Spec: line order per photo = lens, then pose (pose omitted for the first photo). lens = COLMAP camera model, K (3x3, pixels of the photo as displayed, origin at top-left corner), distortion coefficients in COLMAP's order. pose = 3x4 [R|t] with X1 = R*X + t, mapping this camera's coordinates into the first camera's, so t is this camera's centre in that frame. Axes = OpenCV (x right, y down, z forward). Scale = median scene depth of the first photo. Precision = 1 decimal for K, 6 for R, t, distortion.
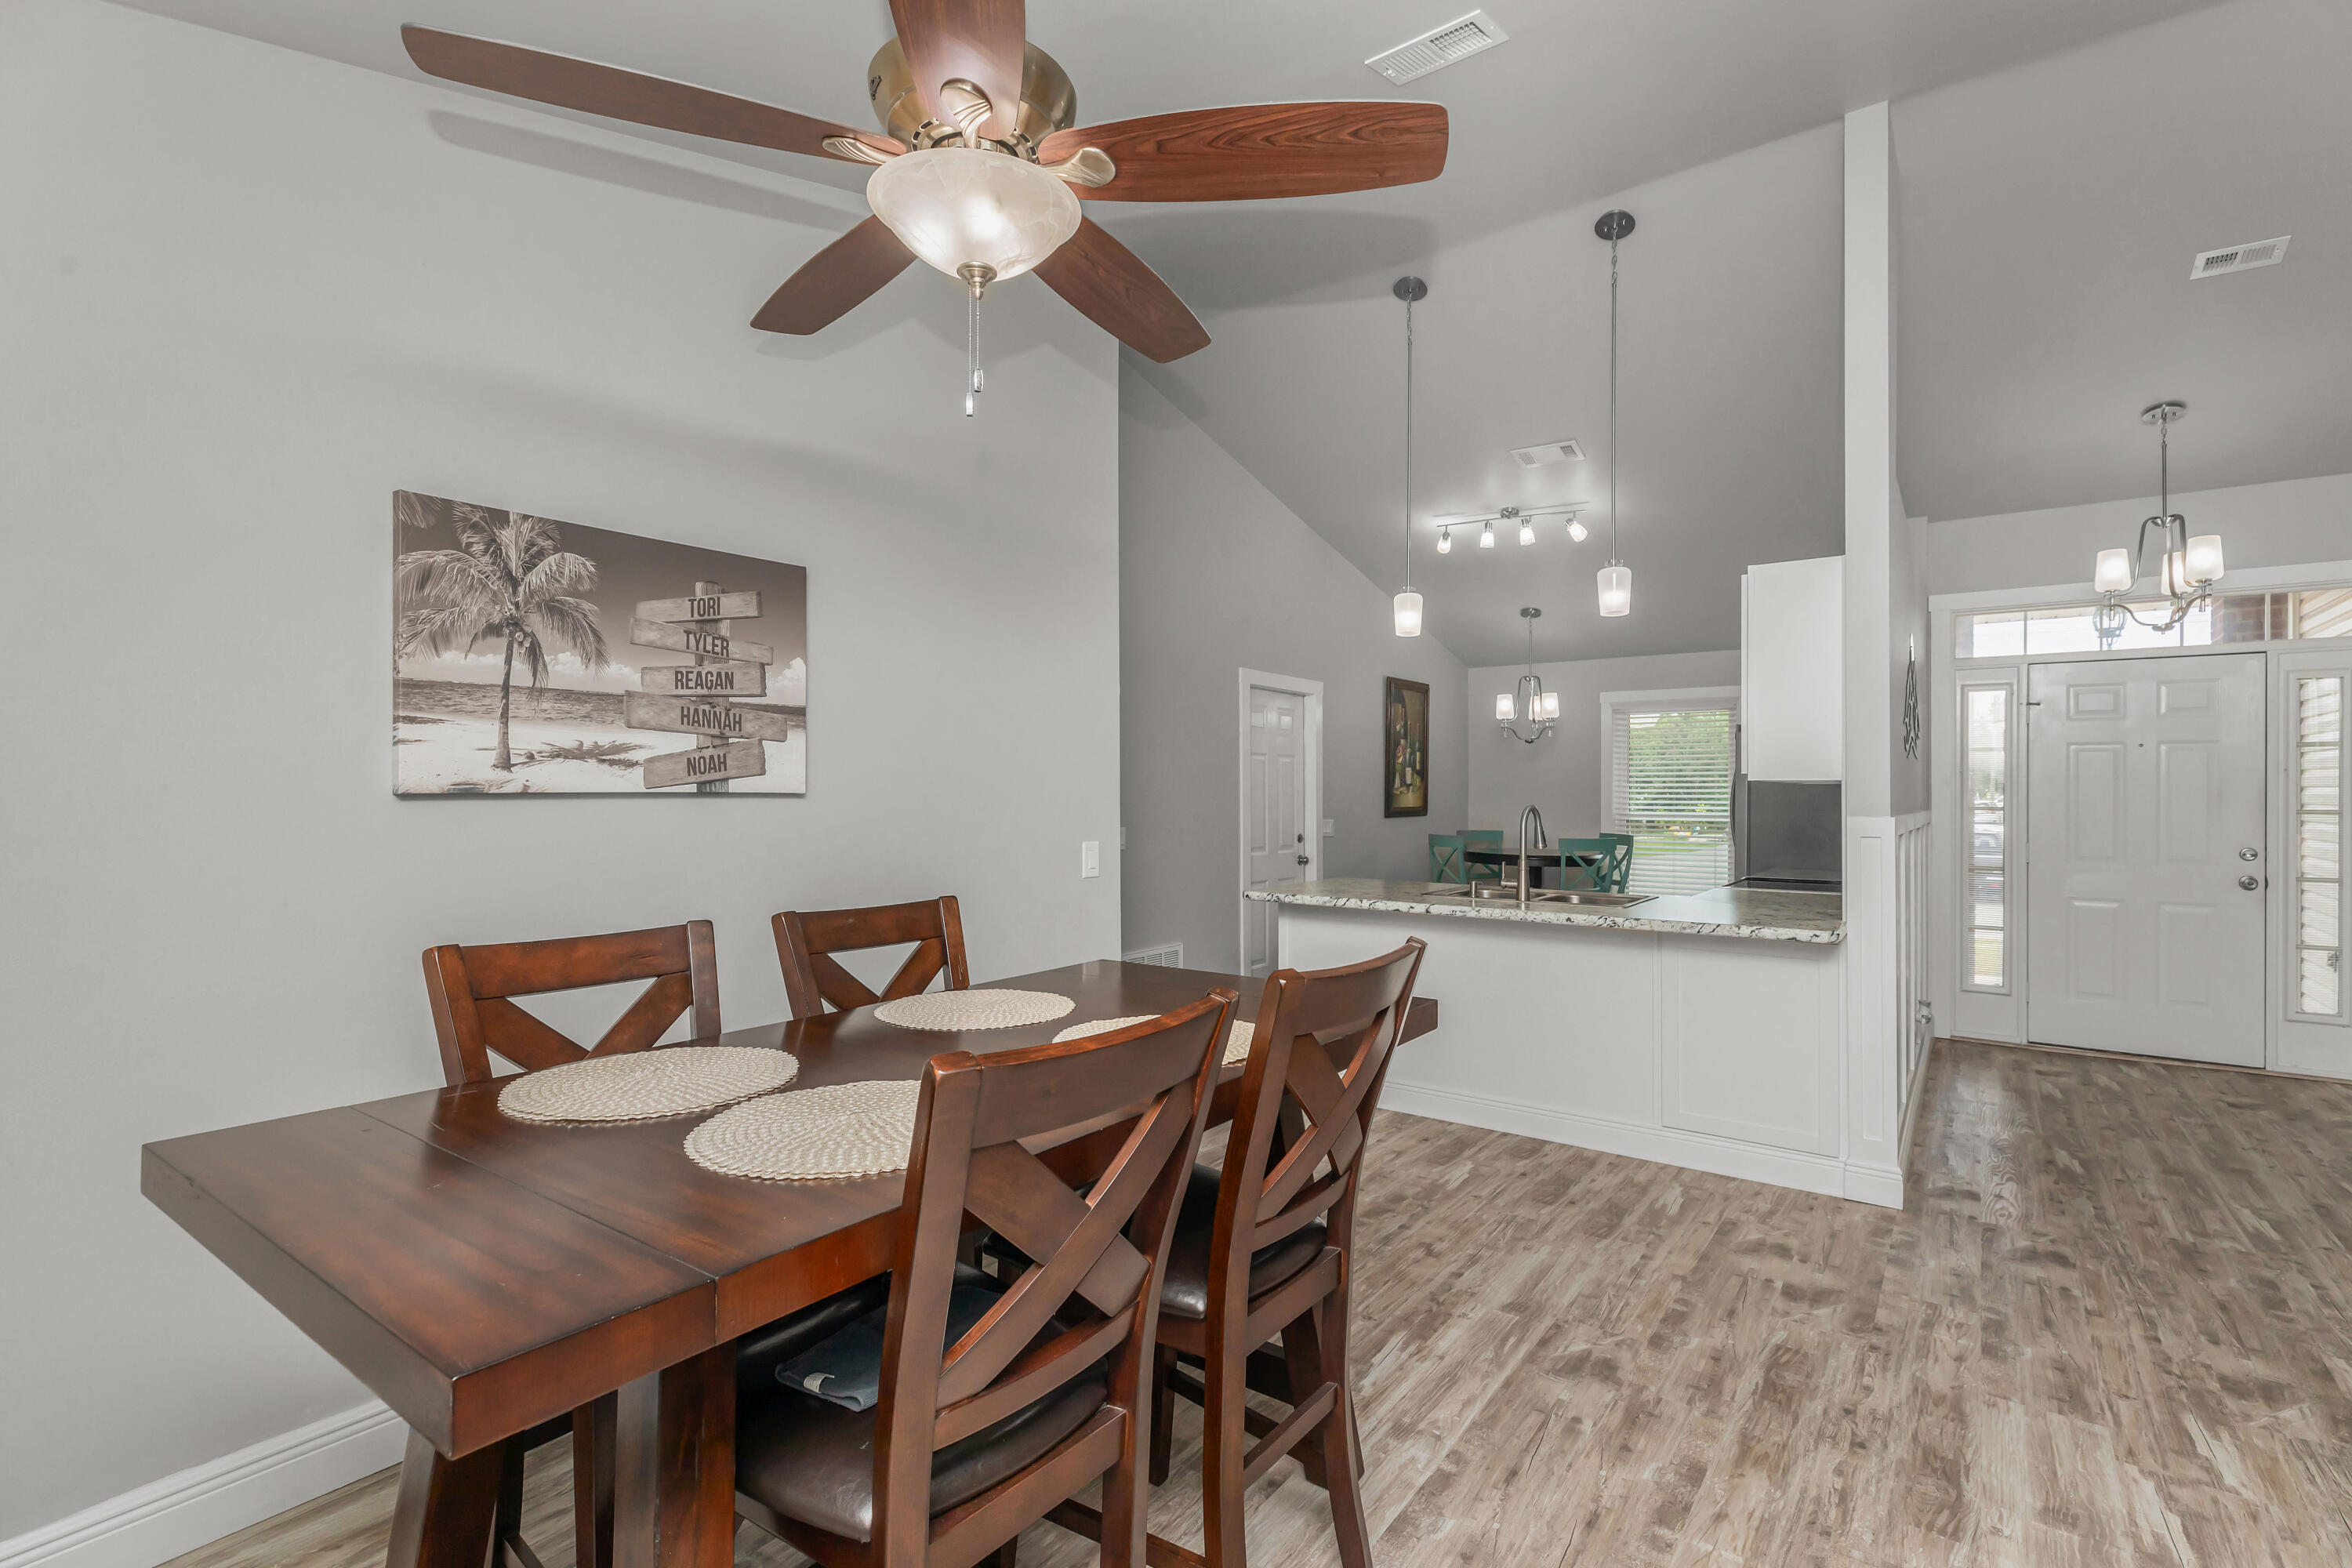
lens RADIAL K [[1103.3, 0, 1179.3], [0, 1103.3, 773.7], [0, 0, 1]] dist [0.014747, -0.003258]
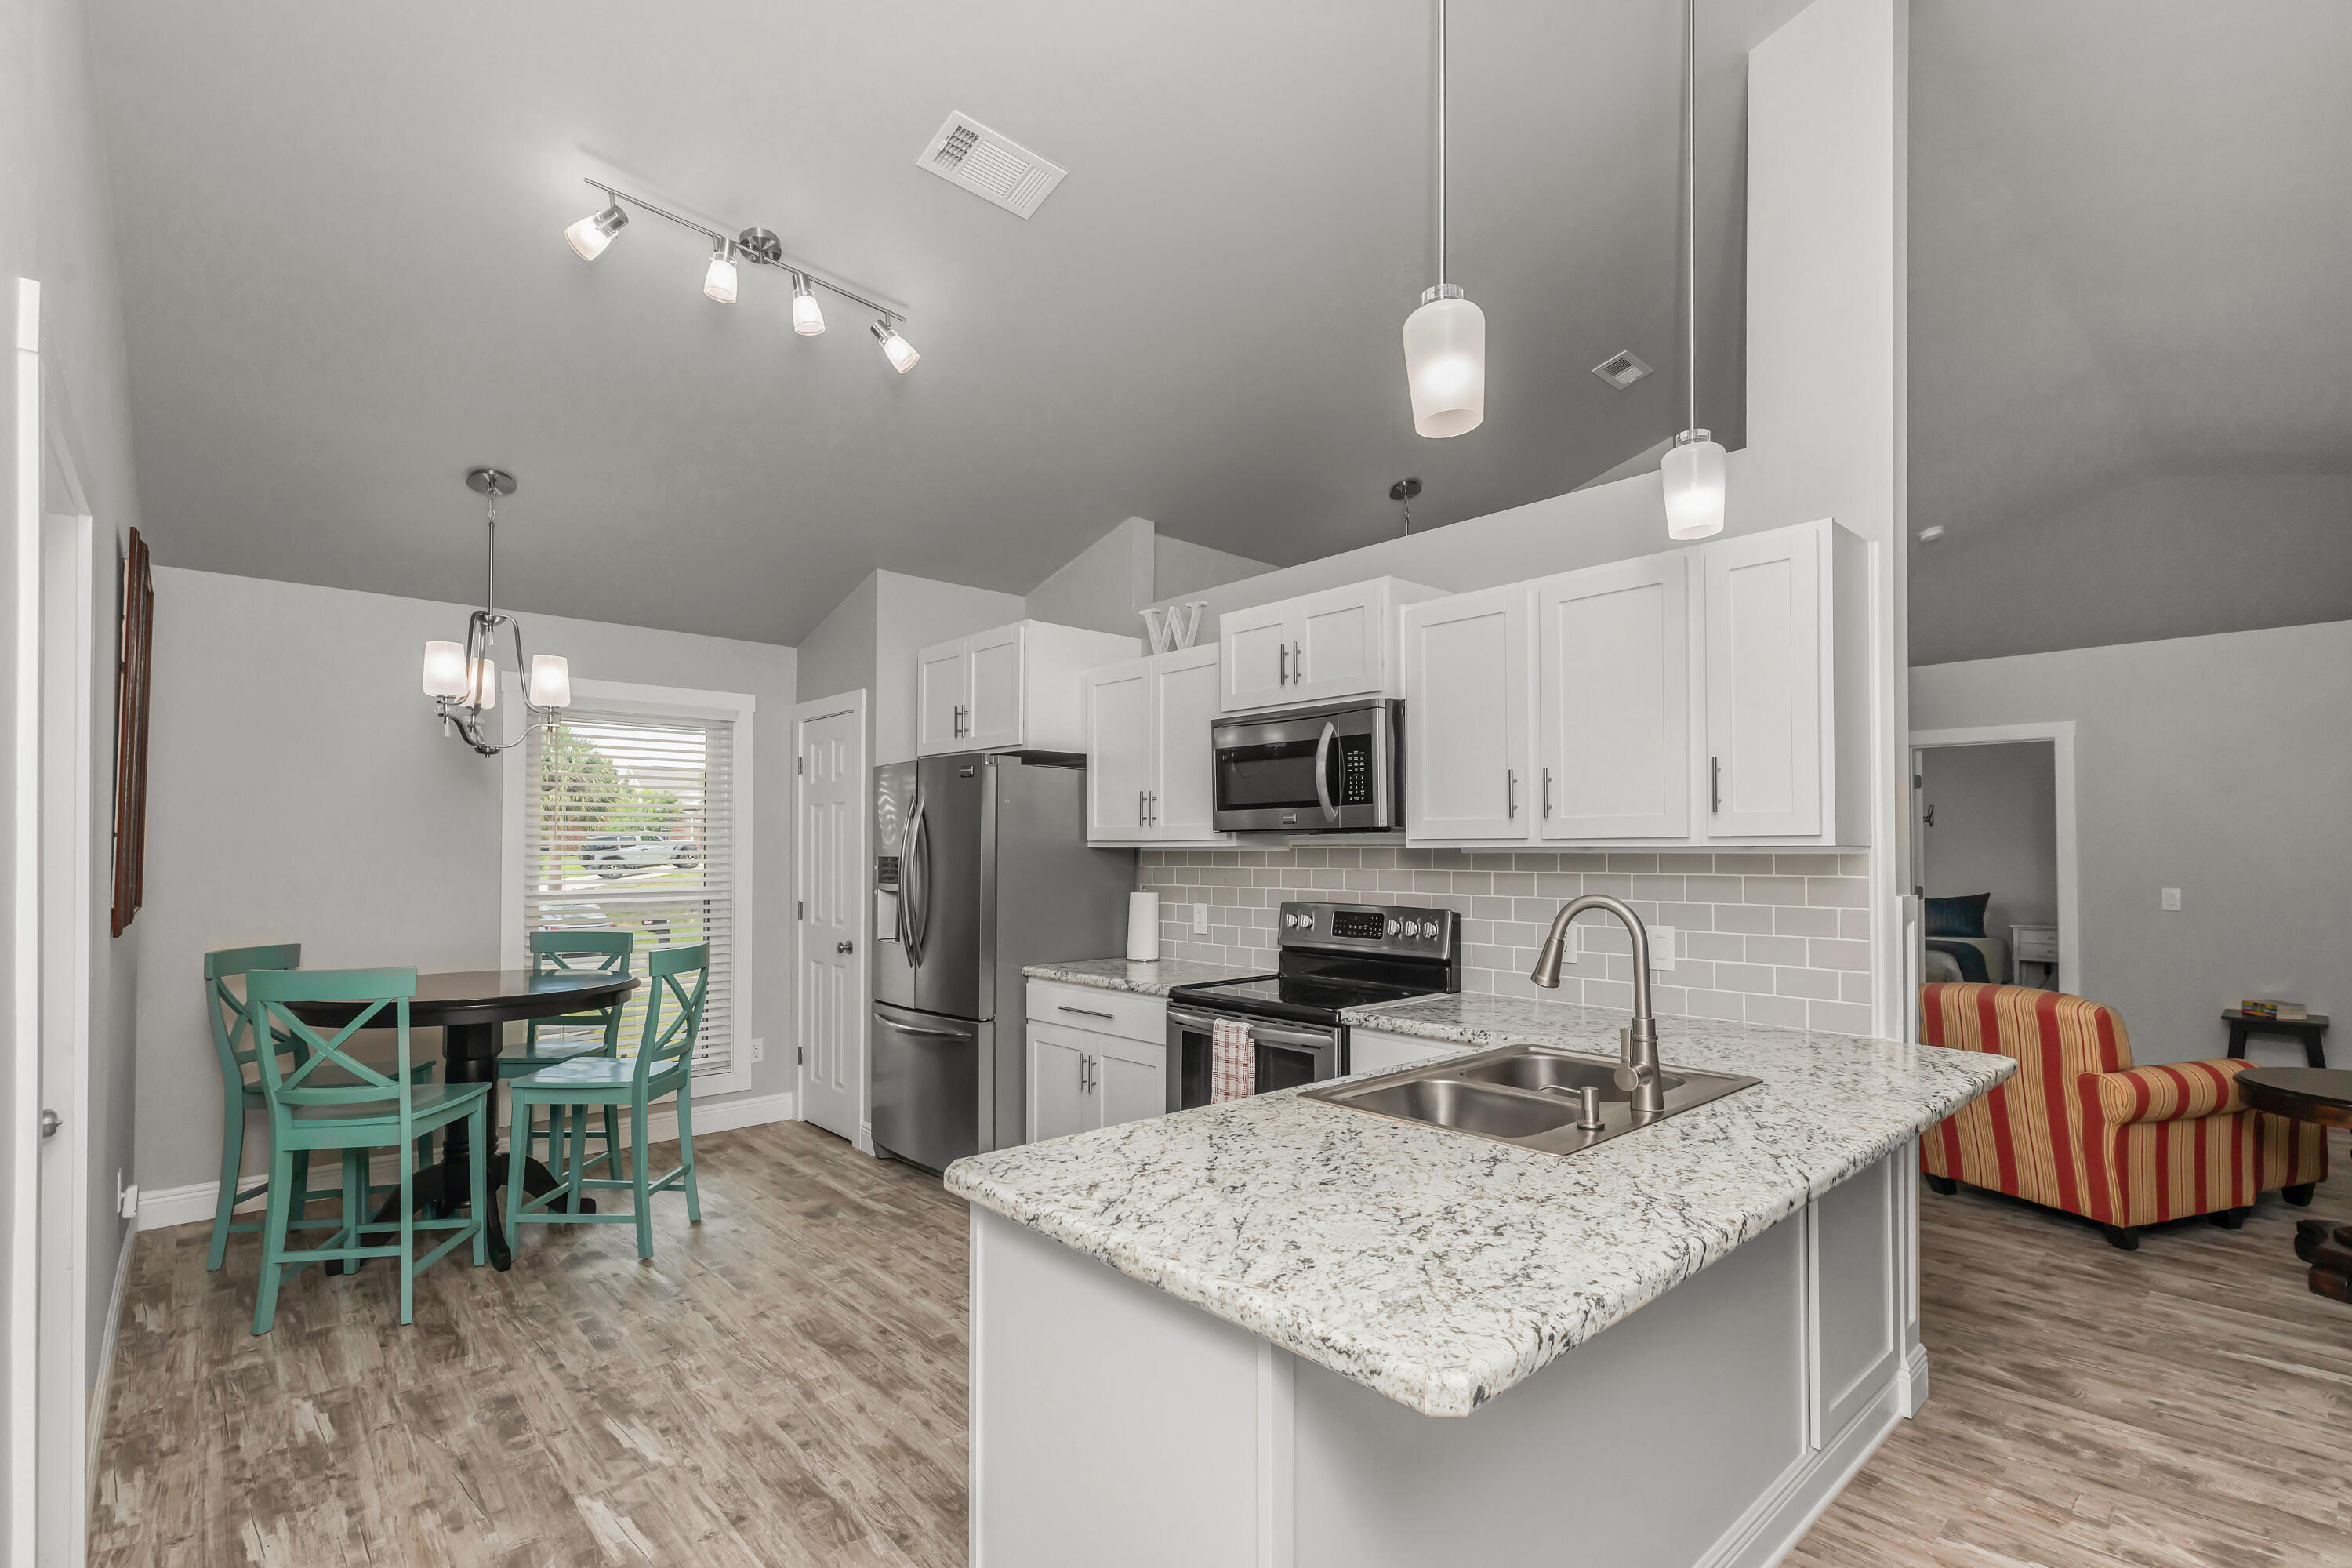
lens RADIAL K [[1103.3, 0, 1206.3], [0, 1103.3, 822.6], [0, 0, 1]] dist [0.014747, -0.003258]
pose [[0.163629, 0.022339, 0.986269, -0.105264], [-0.016984, 0.999659, -0.019825, 0.005893], [-0.986376, -0.013506, 0.163953, 0.671087]]
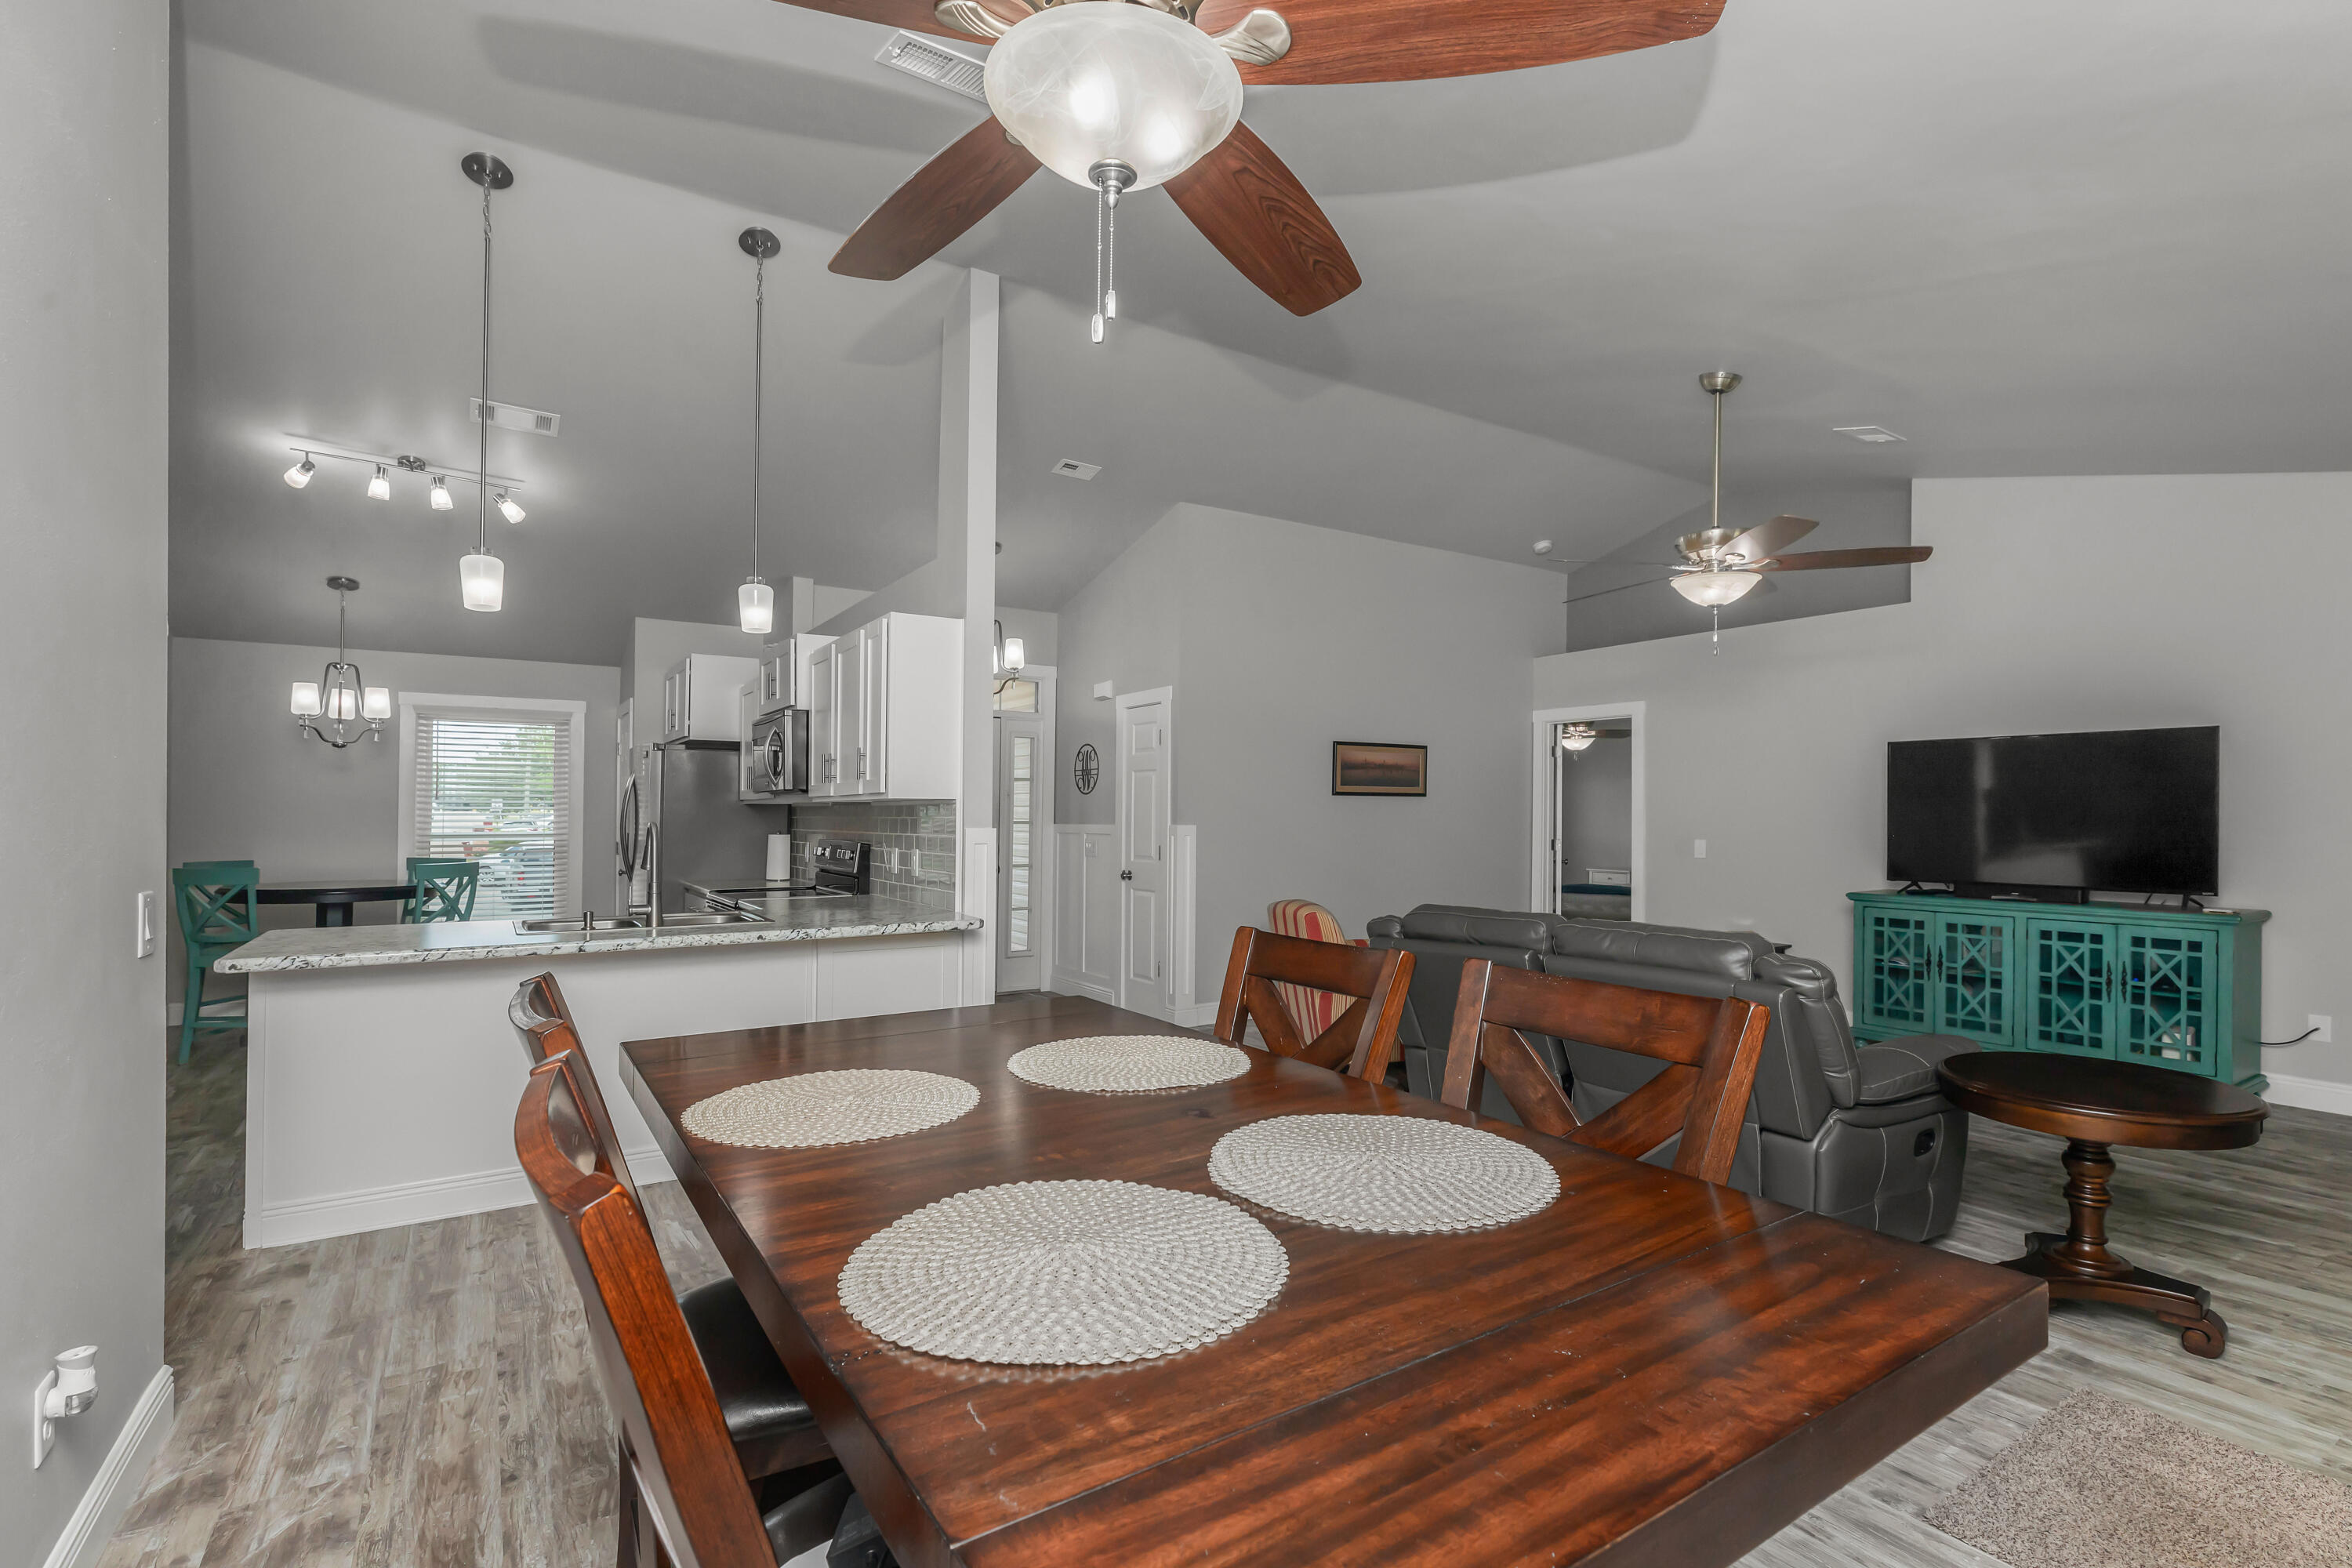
lens RADIAL K [[1103.3, 0, 1214.9], [0, 1103.3, 799.9], [0, 0, 1]] dist [0.014747, -0.003258]
pose [[0.336896, 0.011364, 0.941473, -0.238179], [-0.015909, 0.999853, -0.006376, 0.004828], [-0.941407, -0.012829, 0.337027, 0.157754]]
